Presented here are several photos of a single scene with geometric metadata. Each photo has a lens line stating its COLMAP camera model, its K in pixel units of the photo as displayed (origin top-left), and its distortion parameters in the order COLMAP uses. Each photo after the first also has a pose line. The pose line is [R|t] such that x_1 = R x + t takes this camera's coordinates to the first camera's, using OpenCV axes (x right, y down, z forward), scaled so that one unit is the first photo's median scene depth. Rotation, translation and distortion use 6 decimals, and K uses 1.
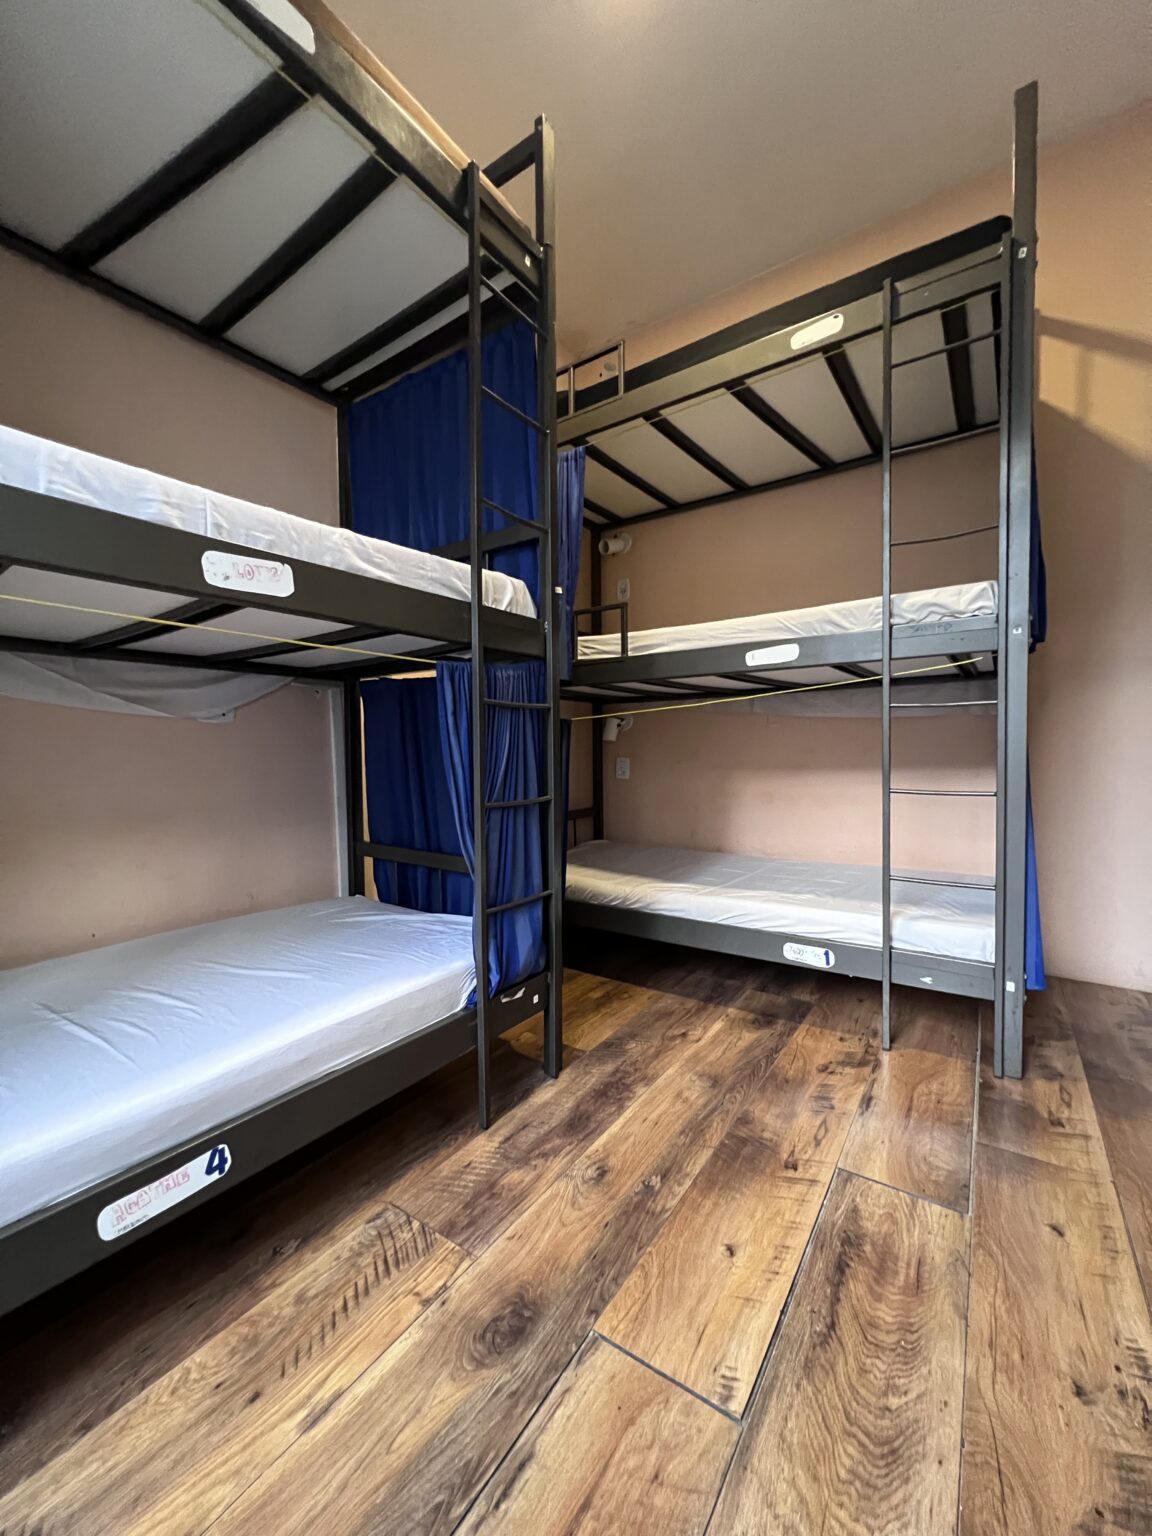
lens RADIAL K [[616.1, 0, 581.5], [0, 616.1, 771.3], [0, 0, 1]] dist [-0.002117, 0.000158]
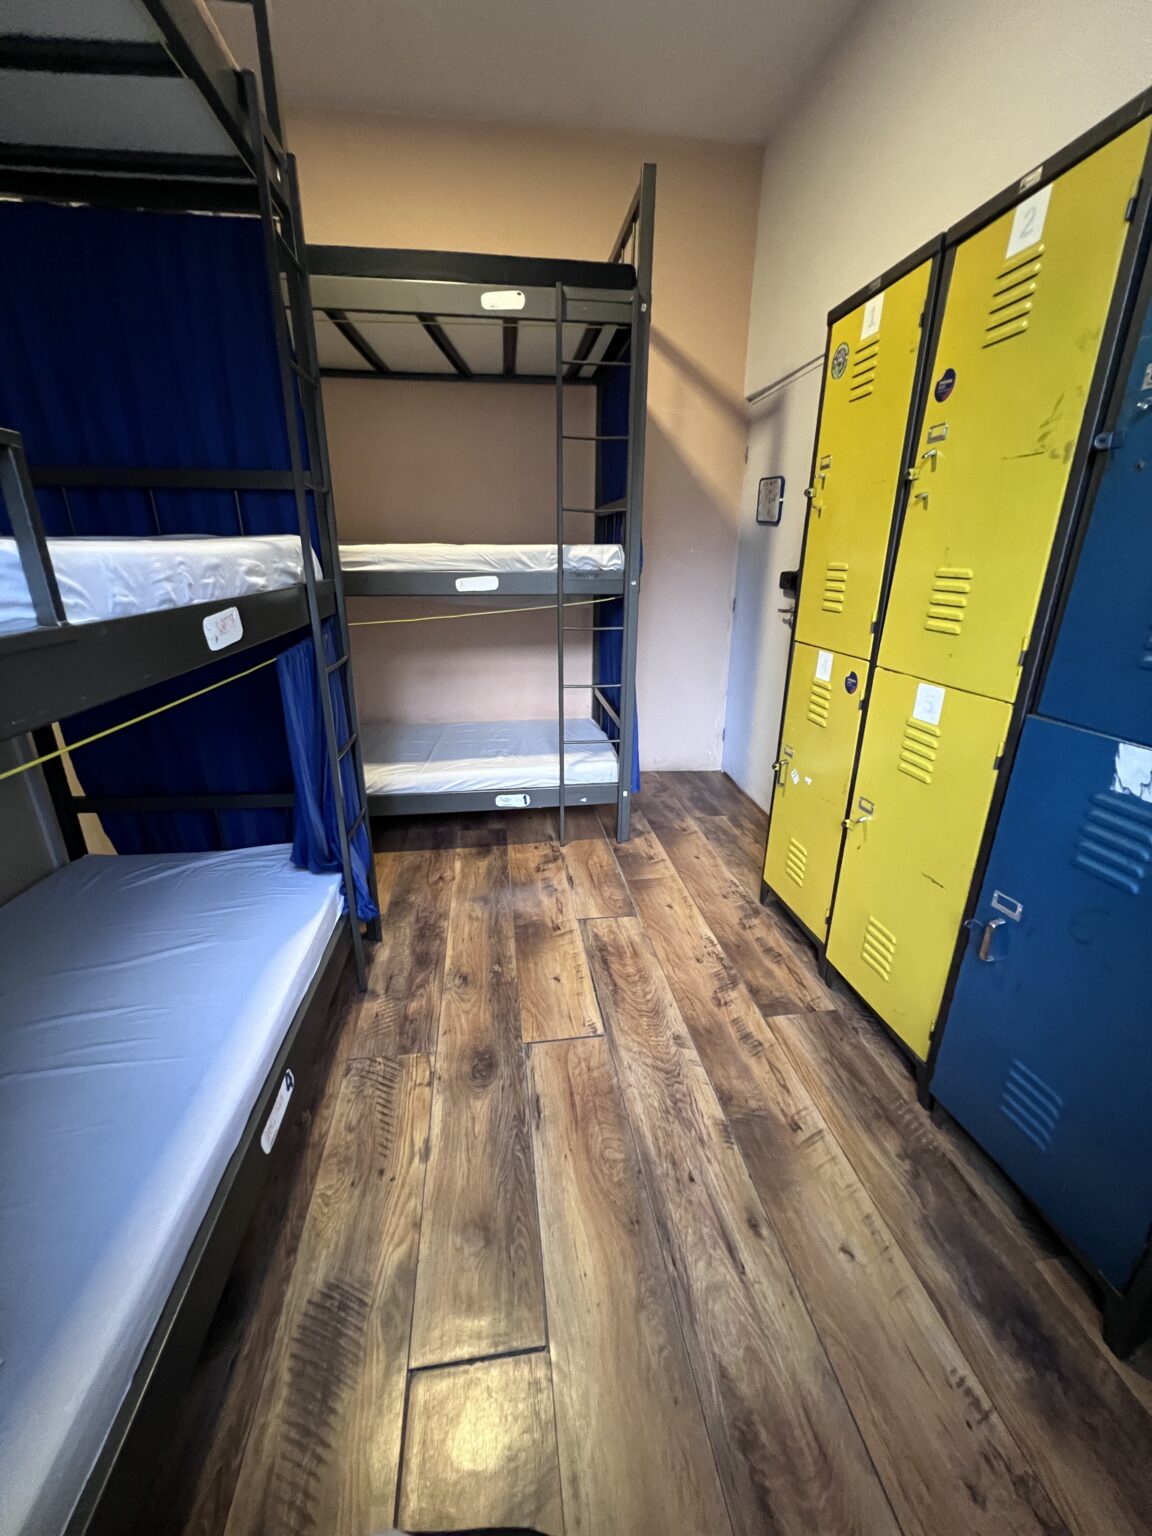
lens RADIAL K [[616.1, 0, 581.5], [0, 616.1, 771.3], [0, 0, 1]] dist [-0.002117, 0.000158]
pose [[0.739699, -0.212973, 0.638348, -0.578852], [0.009070, 0.951668, 0.306996, -0.288973], [-0.672877, -0.221295, 0.705879, -0.158865]]
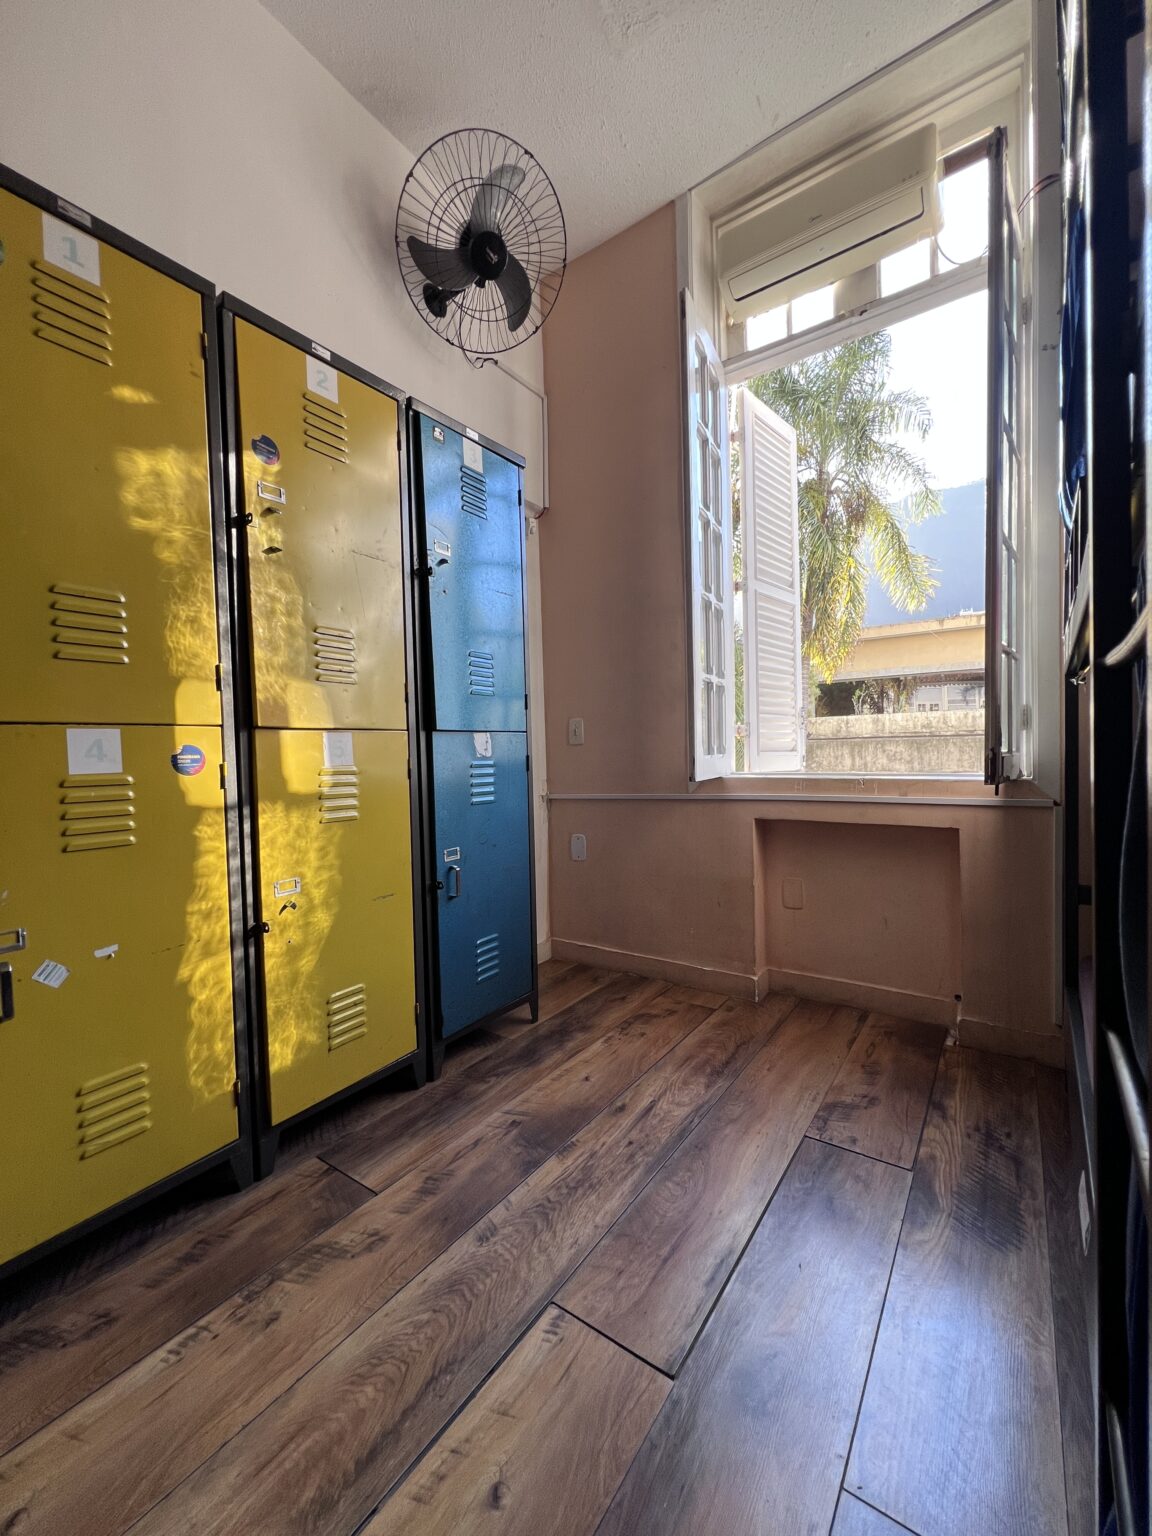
lens RADIAL K [[616.1, 0, 581.5], [0, 616.1, 771.3], [0, 0, 1]] dist [-0.002117, 0.000158]
pose [[-0.999193, 0.031343, 0.025116, 0.075301], [0.032909, 0.997370, 0.064583, -0.091261], [-0.023025, 0.065357, -0.997596, 1.305131]]
